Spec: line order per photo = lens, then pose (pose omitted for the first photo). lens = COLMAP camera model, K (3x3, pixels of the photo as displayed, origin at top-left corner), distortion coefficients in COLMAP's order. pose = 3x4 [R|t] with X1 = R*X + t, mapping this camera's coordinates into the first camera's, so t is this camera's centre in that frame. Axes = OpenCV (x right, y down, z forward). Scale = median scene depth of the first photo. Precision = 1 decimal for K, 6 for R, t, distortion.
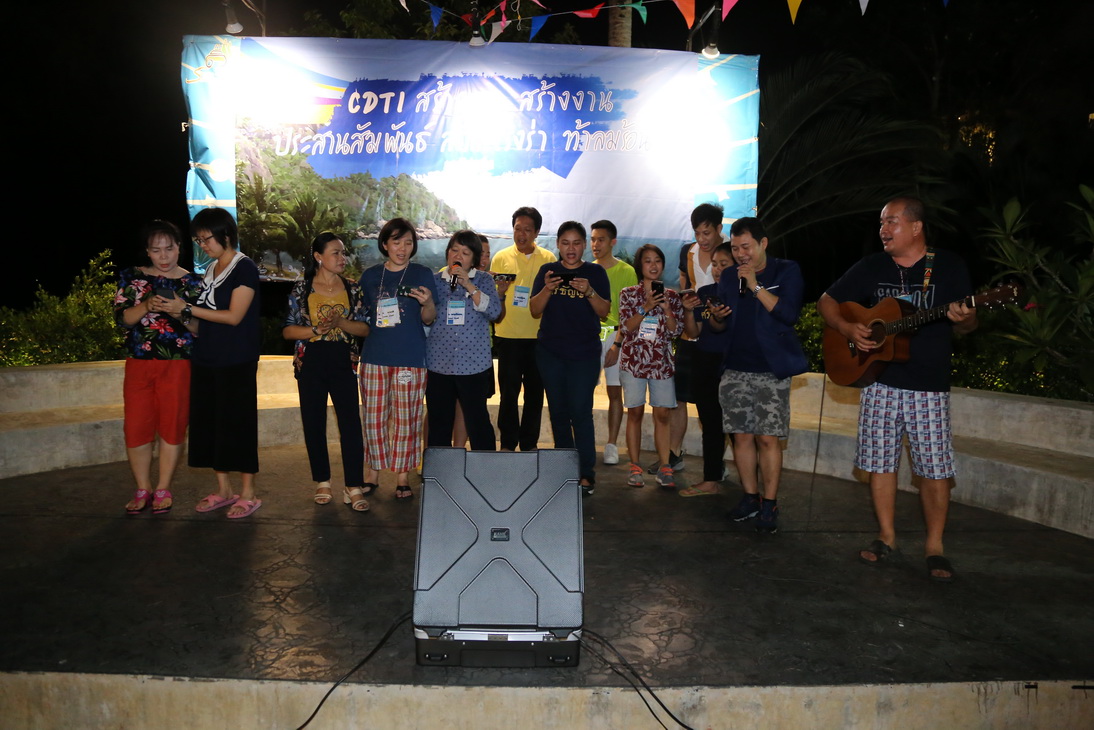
lens RADIAL K [[756.3, 0, 540.9], [0, 756.3, 380.9], [0, 0, 1]] dist [-0.126637, 0.063579]
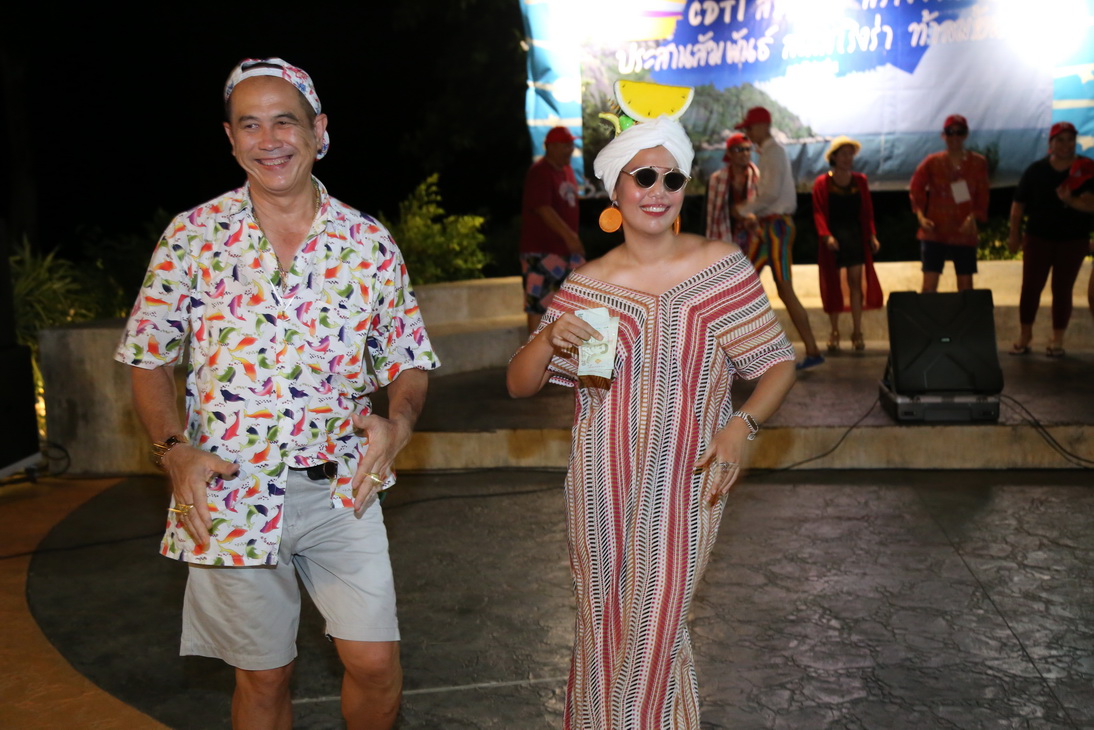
lens RADIAL K [[1293.3, 0, 548.4], [0, 1293.3, 381.6], [0, 0, 1]] dist [0.100104, 0.000000]
pose [[0.987886, -0.034376, -0.151328, -0.197323], [0.037311, 0.999166, 0.016596, 0.088264], [0.150631, -0.022041, 0.988344, -0.799677]]
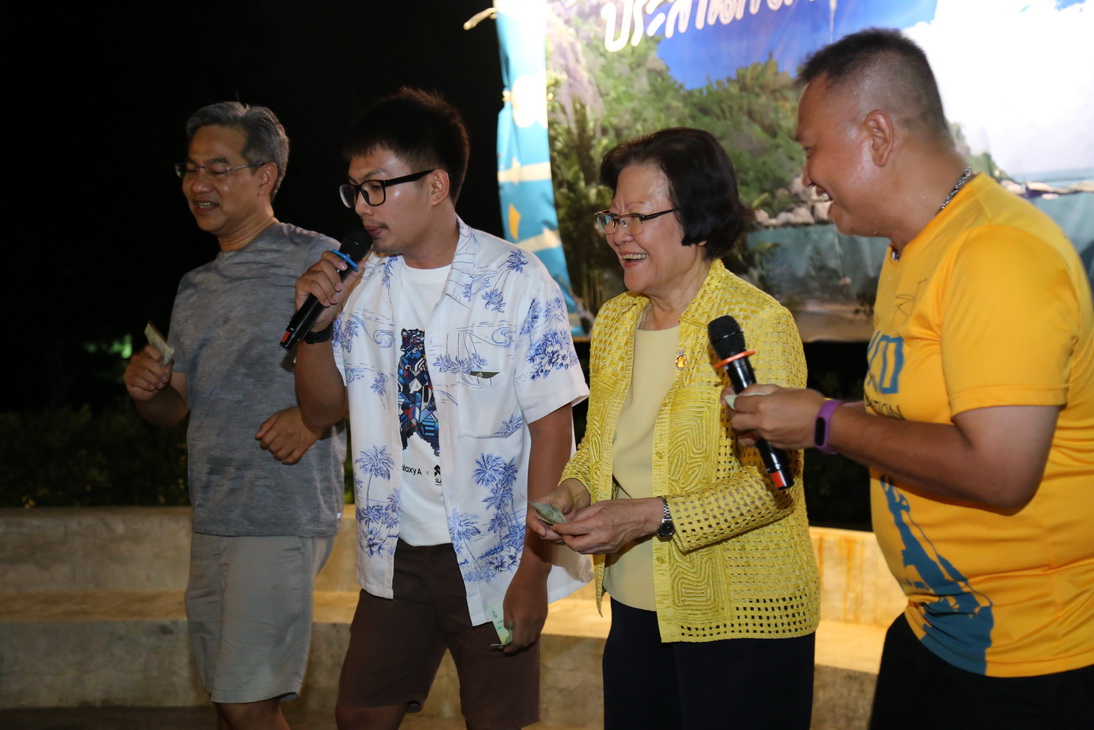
lens RADIAL K [[1666.9, 0, 561.6], [0, 1666.9, 395.1], [0, 0, 1]] dist [0.114134, 0.000000]
pose [[0.613368, -0.003276, -0.789791, 0.399756], [-0.074856, 0.995249, -0.062263, -0.040059], [0.786242, 0.097310, 0.610208, 0.391123]]
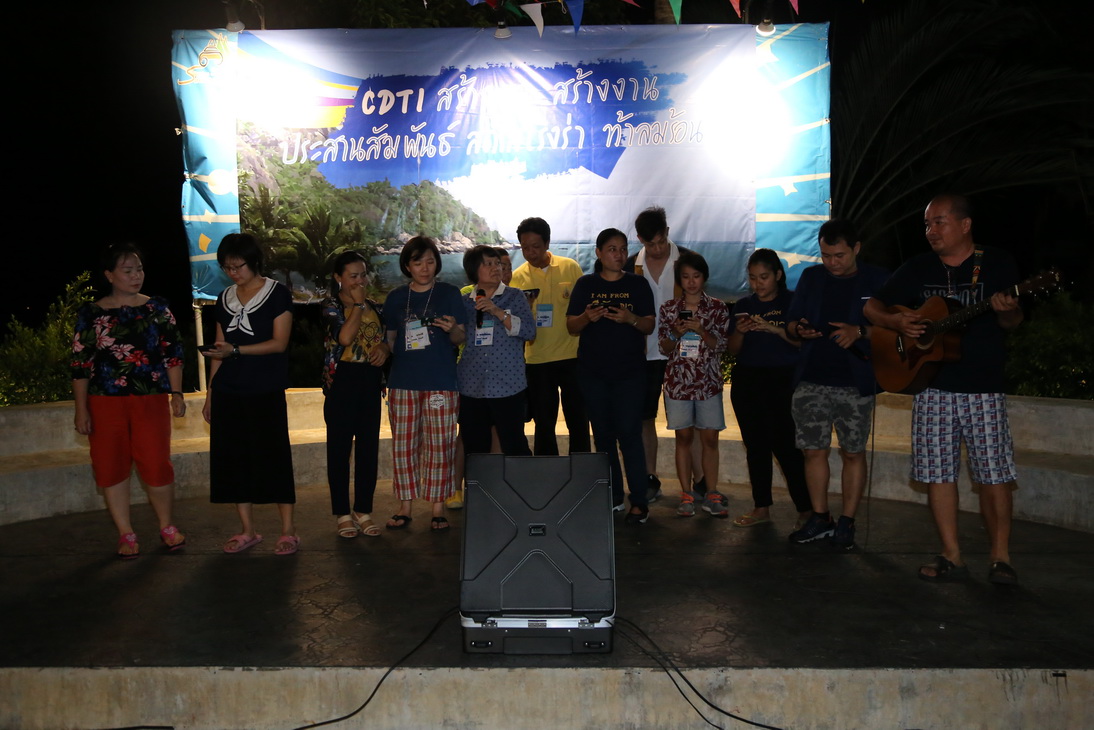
lens RADIAL K [[1025.1, 0, 537.4], [0, 1025.1, 371.6], [0, 0, 1]] dist [0.000237, 0.000000]
pose [[0.997577, -0.030948, -0.062306, 0.019162], [0.027592, 0.998158, -0.054029, 0.021730], [0.063863, 0.052179, 0.996594, -0.208210]]
